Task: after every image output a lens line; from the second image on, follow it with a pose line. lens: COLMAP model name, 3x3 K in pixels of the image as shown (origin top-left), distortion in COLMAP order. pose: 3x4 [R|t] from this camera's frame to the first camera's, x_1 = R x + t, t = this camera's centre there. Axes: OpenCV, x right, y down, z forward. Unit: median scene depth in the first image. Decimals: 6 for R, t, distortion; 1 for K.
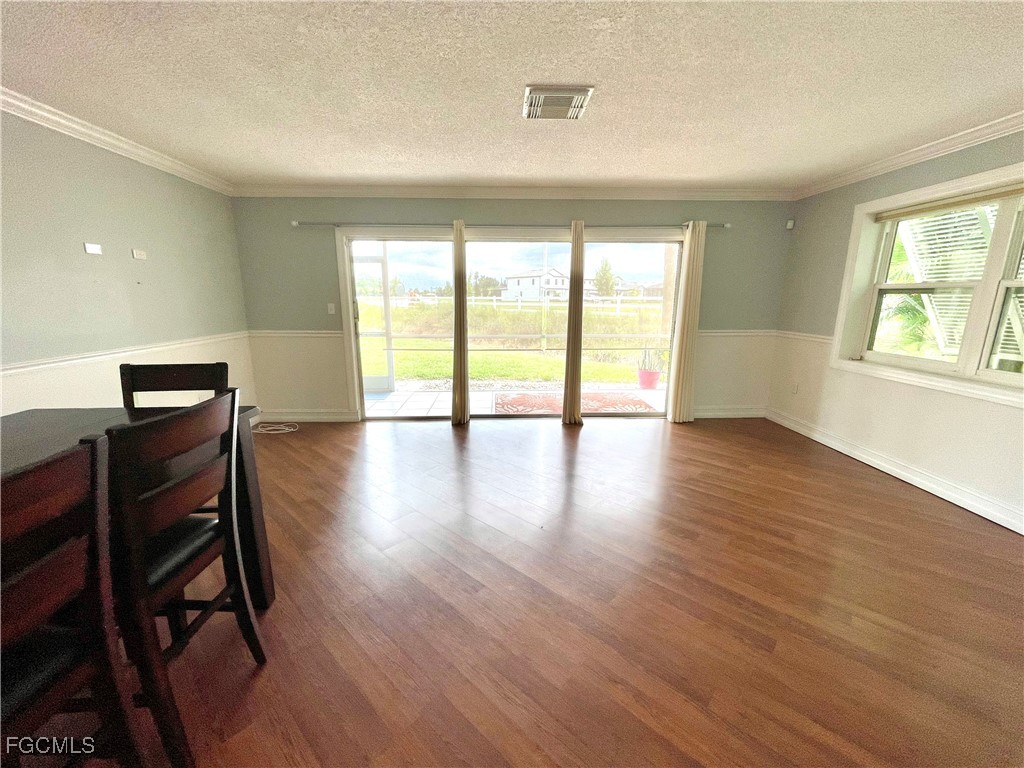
lens RADIAL K [[412.6, 0, 509.7], [0, 412.6, 384.7], [0, 0, 1]] dist [-0.000367, 0.001062]
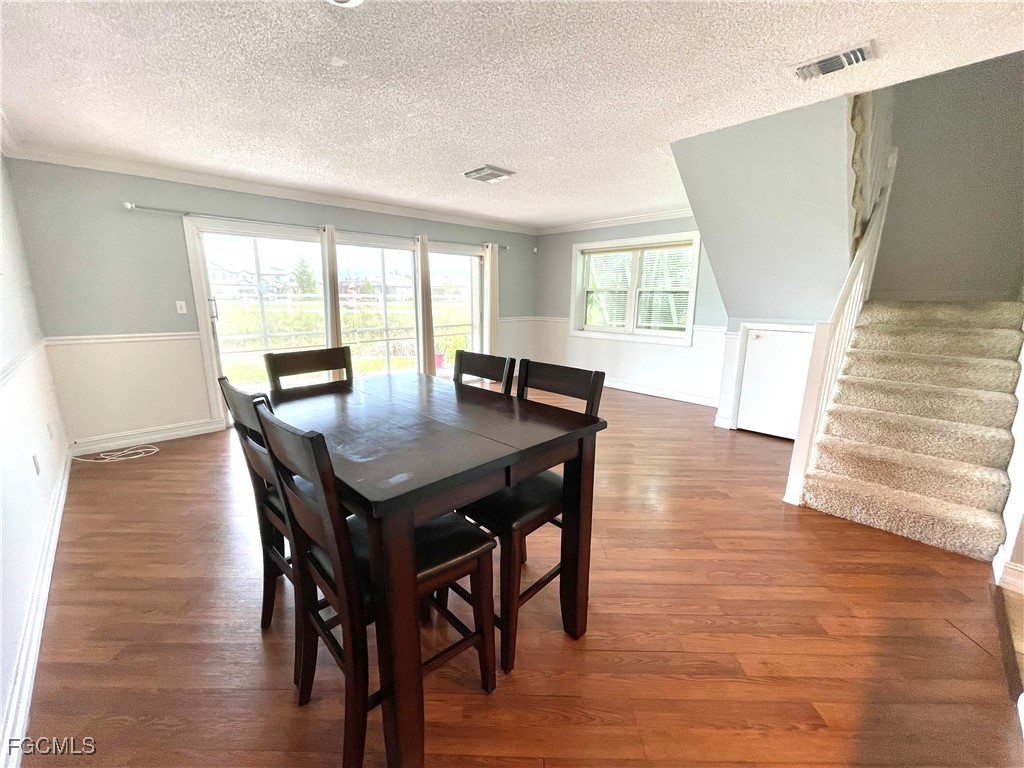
lens RADIAL K [[412.6, 0, 514.1], [0, 412.6, 385.1], [0, 0, 1]] dist [-0.000367, 0.001062]
pose [[0.739803, -0.140425, 0.658006, -0.509426], [0.135747, 0.989018, 0.058446, 0.026639], [-0.658988, 0.046084, 0.750741, -0.124878]]
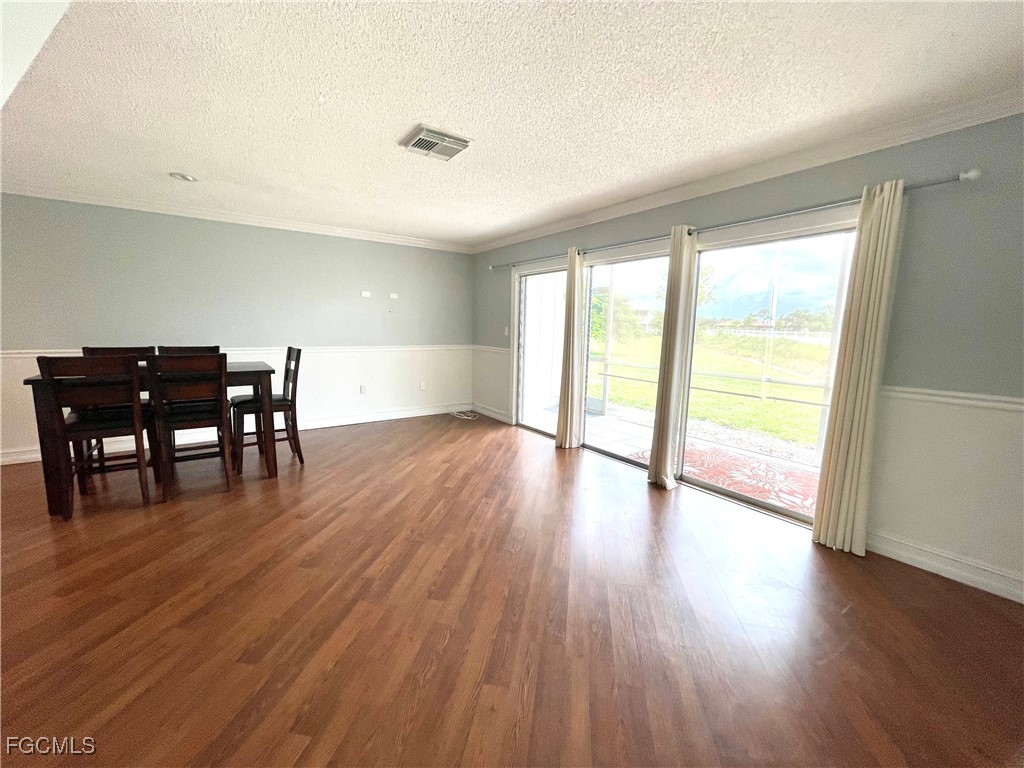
lens RADIAL K [[412.6, 0, 512.0], [0, 412.6, 383.0], [0, 0, 1]] dist [-0.000367, 0.001062]
pose [[0.550380, 0.123782, -0.825688, 0.645110], [-0.193204, 0.980988, 0.018280, -0.055096], [0.812253, 0.149465, 0.563831, 0.328064]]
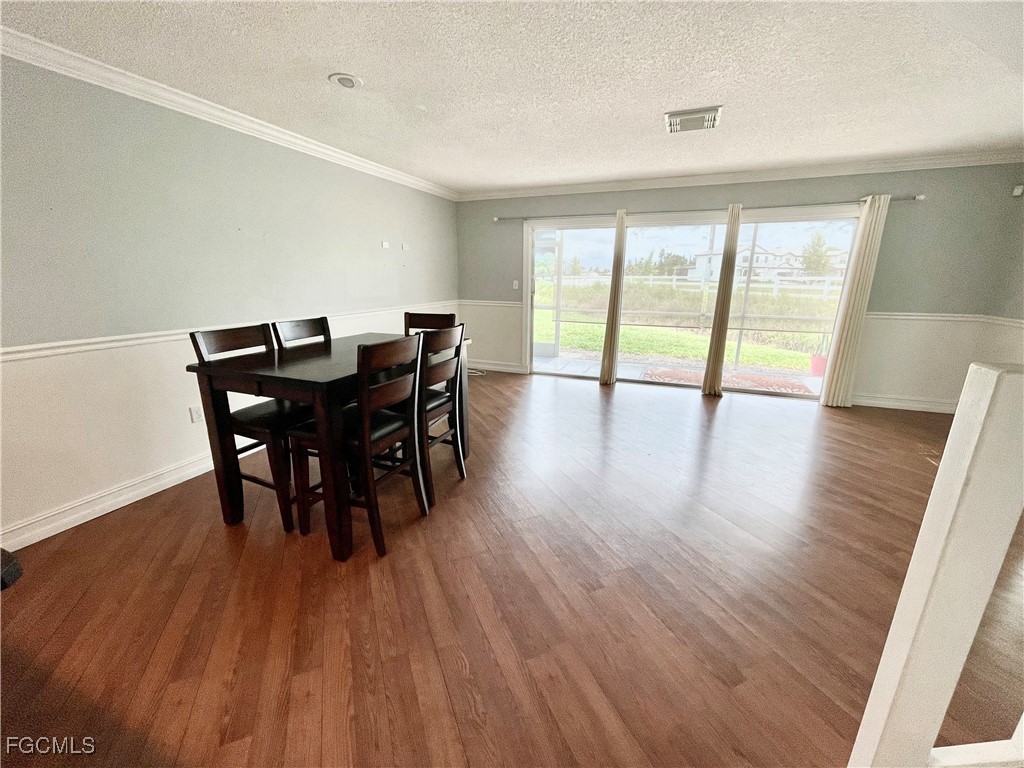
lens RADIAL K [[412.6, 0, 511.1], [0, 412.6, 387.3], [0, 0, 1]] dist [-0.000367, 0.001062]
pose [[0.915105, 0.108092, -0.388457, 0.094818], [-0.087206, 0.993653, 0.071059, 0.046312], [0.393672, -0.031151, 0.918723, -0.209971]]
